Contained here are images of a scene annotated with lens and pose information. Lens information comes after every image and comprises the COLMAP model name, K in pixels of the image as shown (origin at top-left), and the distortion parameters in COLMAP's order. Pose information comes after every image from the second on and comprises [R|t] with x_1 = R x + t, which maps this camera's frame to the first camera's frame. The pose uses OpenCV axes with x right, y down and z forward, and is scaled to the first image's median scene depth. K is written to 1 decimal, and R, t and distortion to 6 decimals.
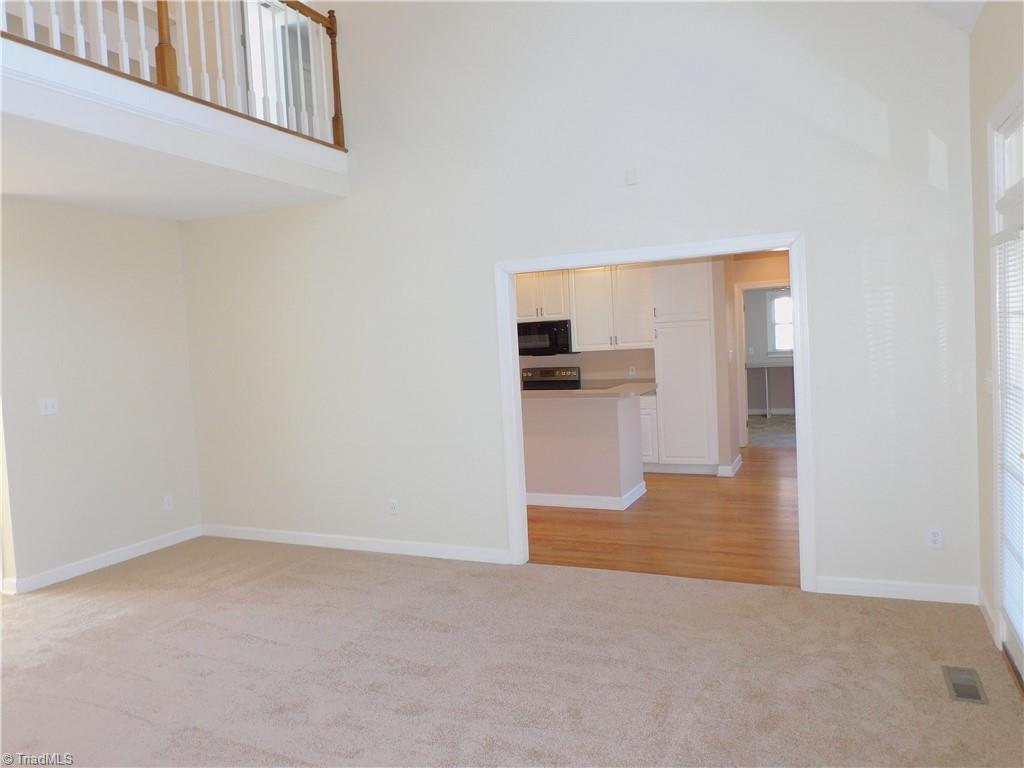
lens RADIAL K [[724.4, 0, 512.0], [0, 724.4, 384.0], [0, 0, 1]] dist [0.001391, 0.000706]
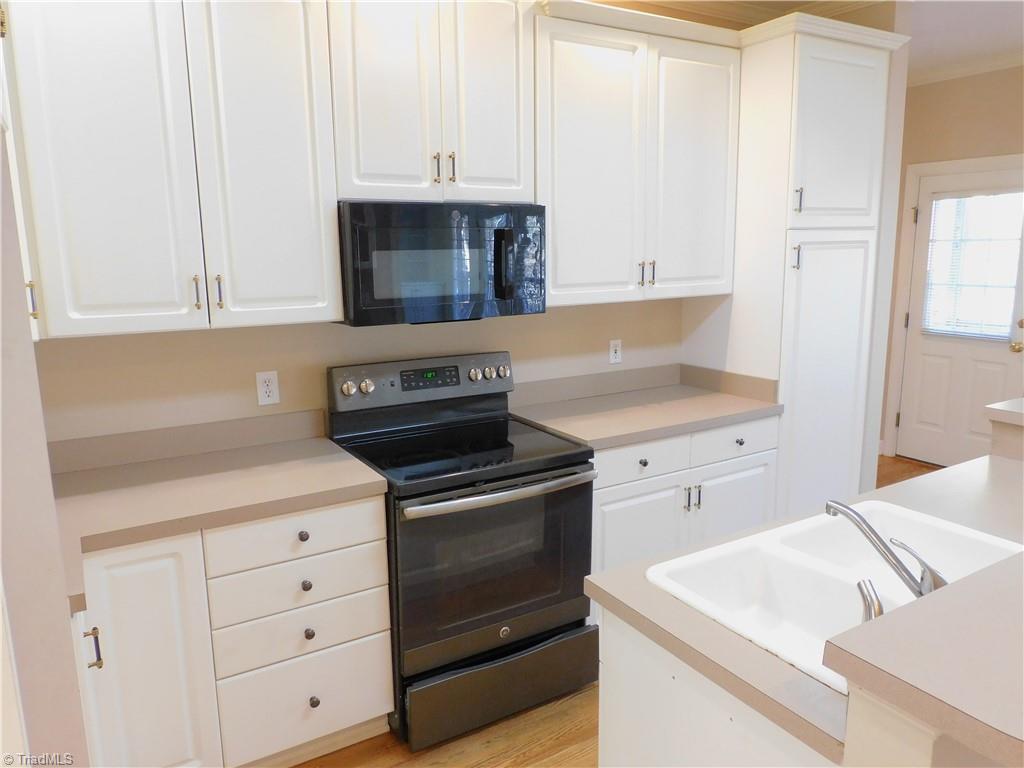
lens RADIAL K [[726.4, 0, 516.6], [0, 726.4, 389.4], [0, 0, 1]] dist [-0.002092, -0.002253]
pose [[0.559748, -0.119607, 0.819985, -0.190835], [0.034830, 0.992050, 0.120929, -0.047392], [-0.827931, -0.039130, 0.559464, 0.823006]]
